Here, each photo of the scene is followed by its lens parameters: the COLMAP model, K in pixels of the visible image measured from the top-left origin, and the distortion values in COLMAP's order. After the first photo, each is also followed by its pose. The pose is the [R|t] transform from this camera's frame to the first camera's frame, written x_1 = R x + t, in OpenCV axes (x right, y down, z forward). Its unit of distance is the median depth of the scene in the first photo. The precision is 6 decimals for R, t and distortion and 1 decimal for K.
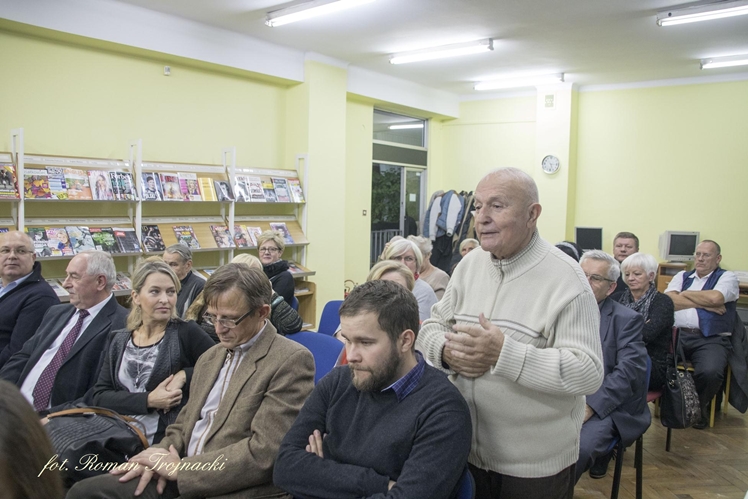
lens RADIAL K [[630.7, 0, 377.5], [0, 630.7, 255.9], [0, 0, 1]] dist [-0.163611, 0.134052]
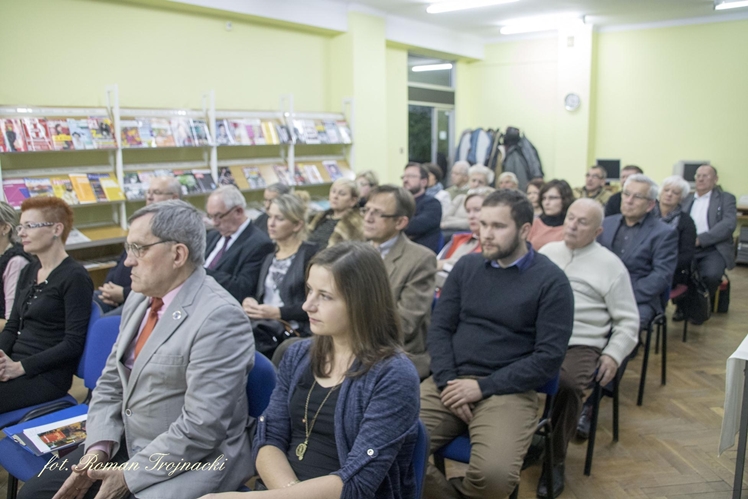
lens RADIAL K [[630.7, 0, 377.5], [0, 630.7, 255.9], [0, 0, 1]] dist [-0.163611, 0.134052]
pose [[0.999549, -0.028137, -0.010500, -0.066797], [0.029020, 0.994907, 0.096531, 0.007945], [0.007731, -0.096792, 0.995275, -0.112910]]
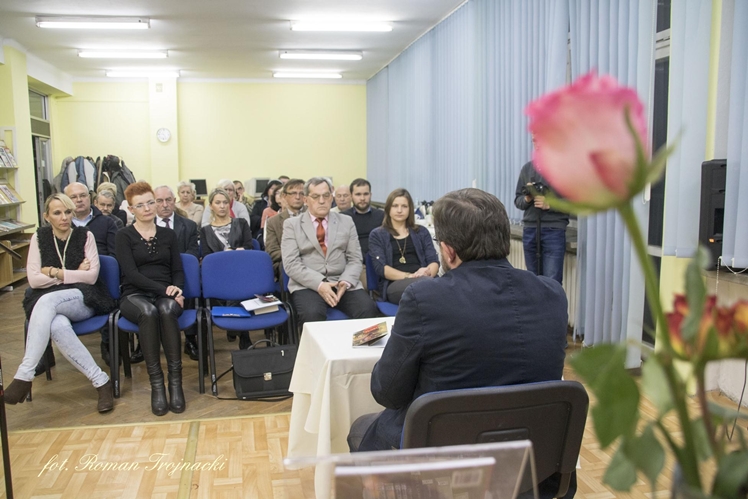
lens RADIAL K [[630.7, 0, 377.5], [0, 630.7, 255.9], [0, 0, 1]] dist [-0.163611, 0.134052]
pose [[0.633504, -0.128540, 0.762988, -0.582958], [0.085700, 0.991694, 0.095913, 0.031248], [-0.768978, 0.004627, 0.639258, -0.264716]]
